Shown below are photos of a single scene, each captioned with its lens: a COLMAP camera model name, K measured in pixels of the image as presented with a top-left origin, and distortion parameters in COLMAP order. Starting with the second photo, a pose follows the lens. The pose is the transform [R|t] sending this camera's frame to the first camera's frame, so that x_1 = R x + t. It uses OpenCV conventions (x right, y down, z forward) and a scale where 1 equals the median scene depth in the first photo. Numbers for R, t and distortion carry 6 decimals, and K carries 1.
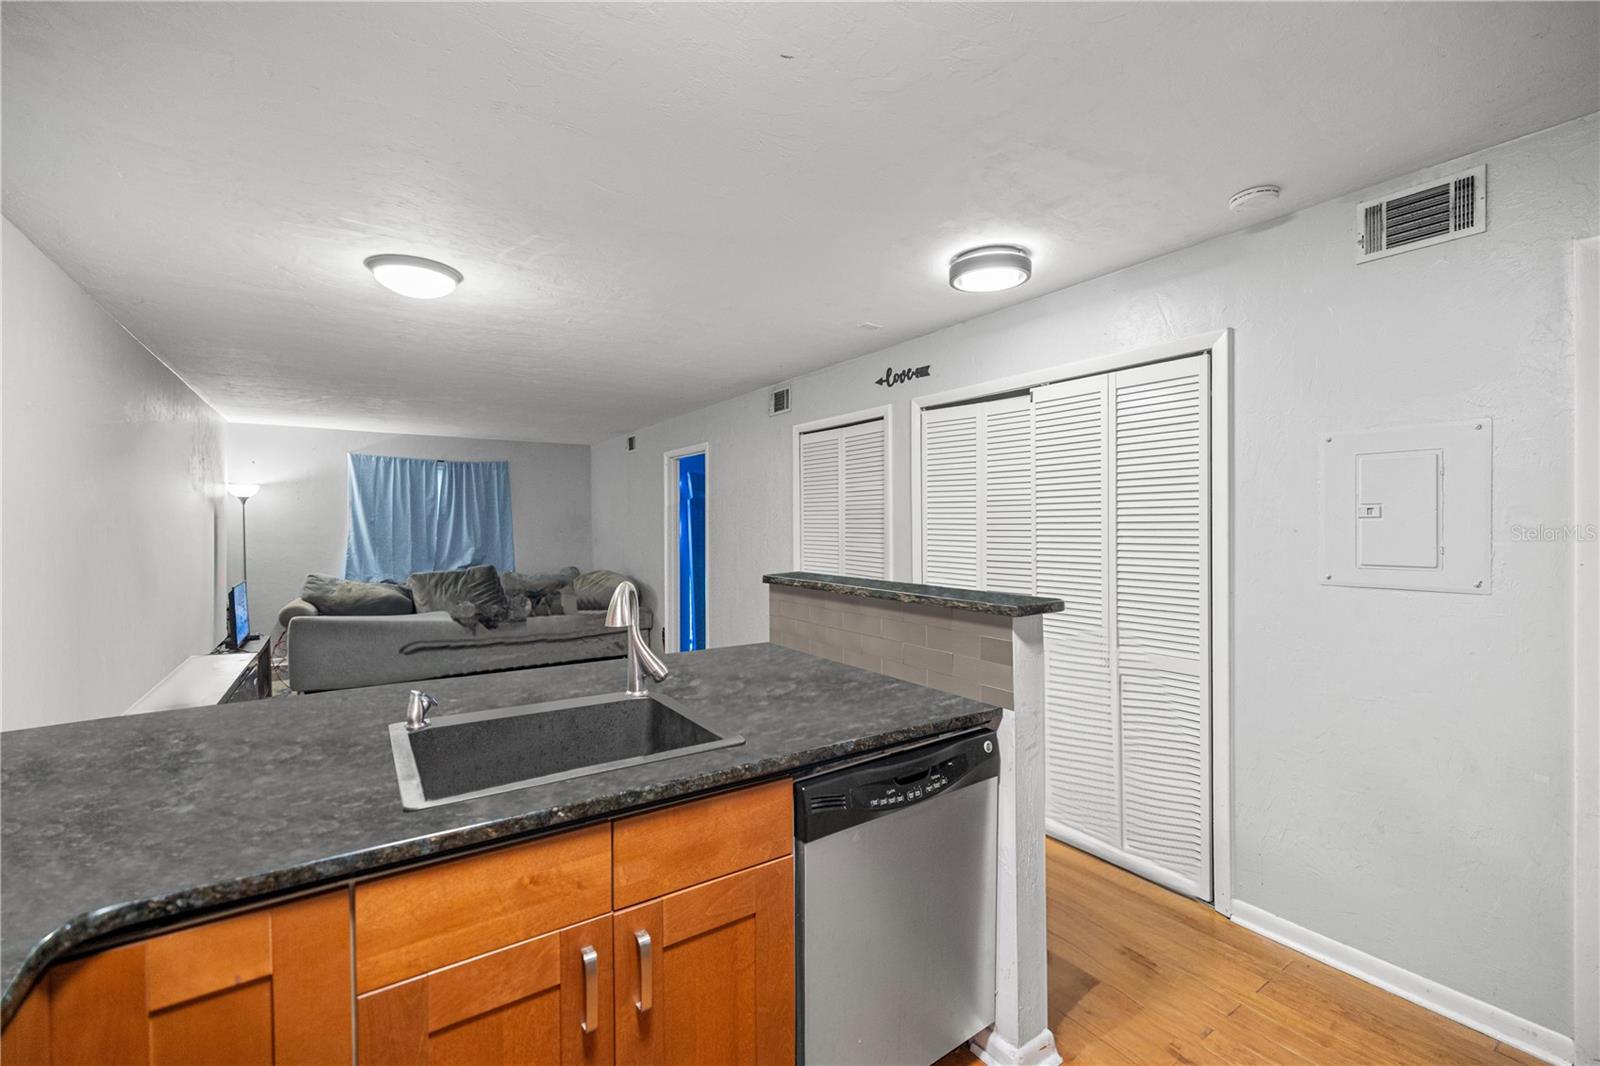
lens RADIAL K [[689.6, 0, 801.3], [0, 689.6, 528.5], [0, 0, 1]] dist [0.020642, 0.000305]
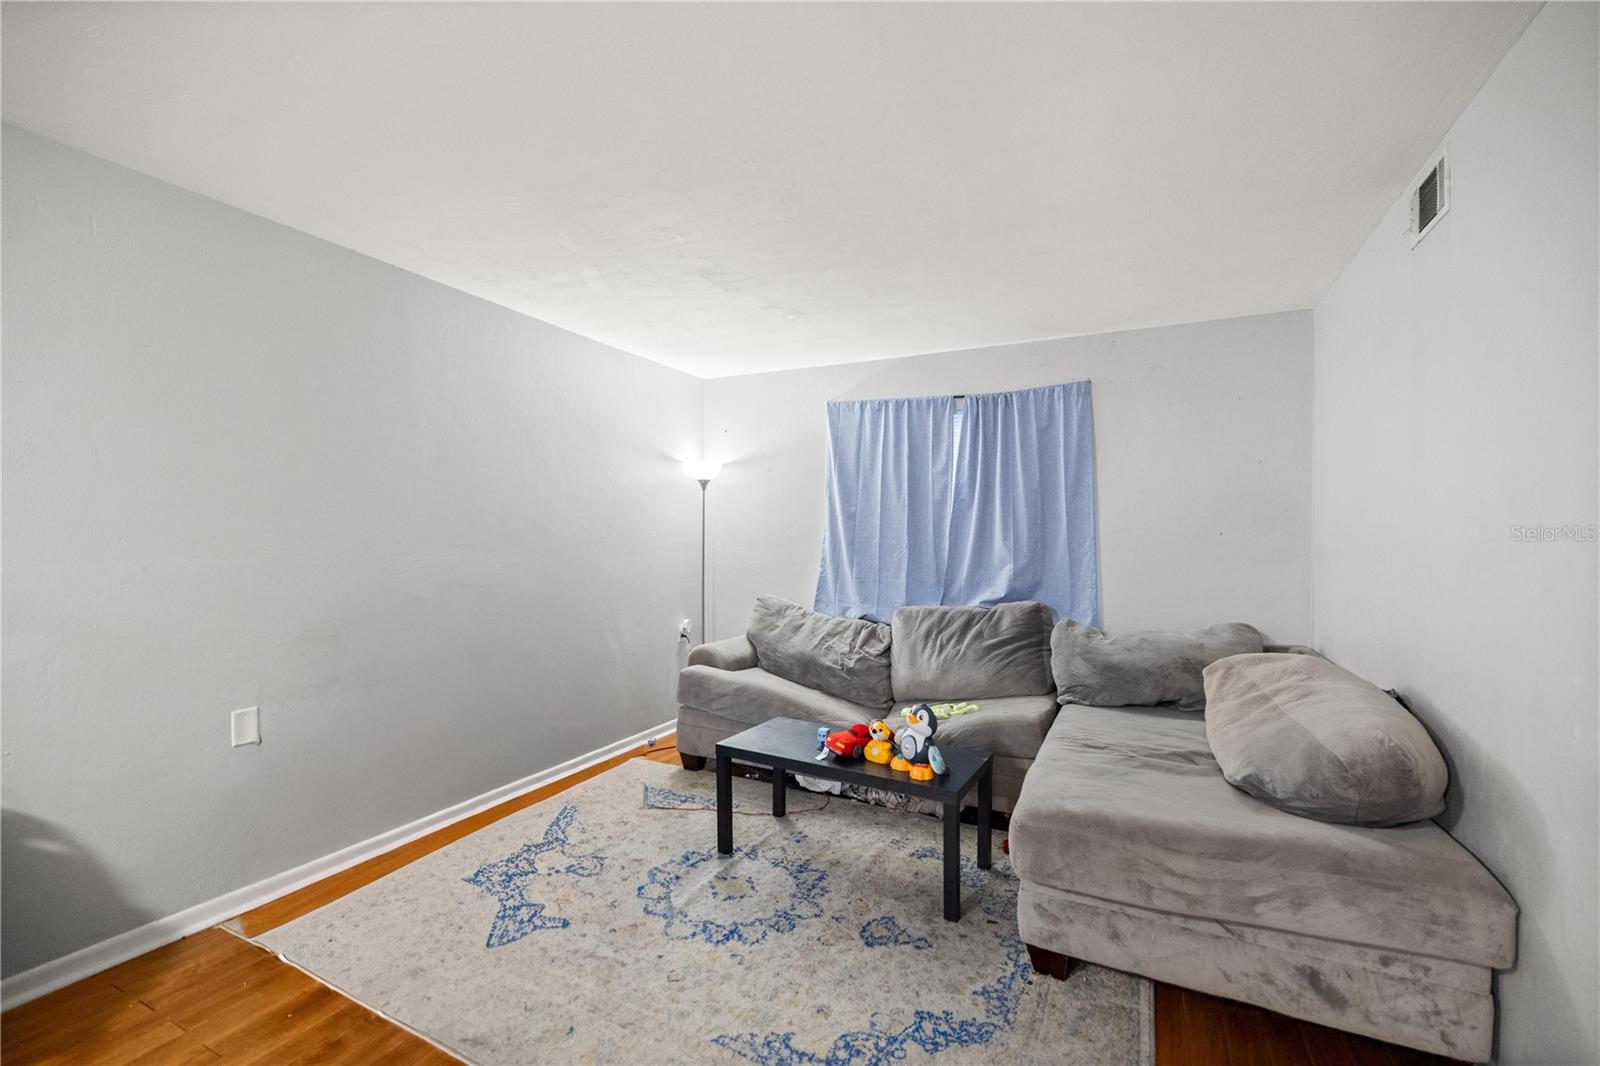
lens RADIAL K [[689.6, 0, 800.9], [0, 689.6, 538.4], [0, 0, 1]] dist [0.020642, 0.000305]
pose [[0.506750, 0.005361, -0.862077, -0.130556], [-0.012469, 0.999922, -0.001111, 0.011789], [0.862003, 0.011312, 0.506777, 0.640259]]
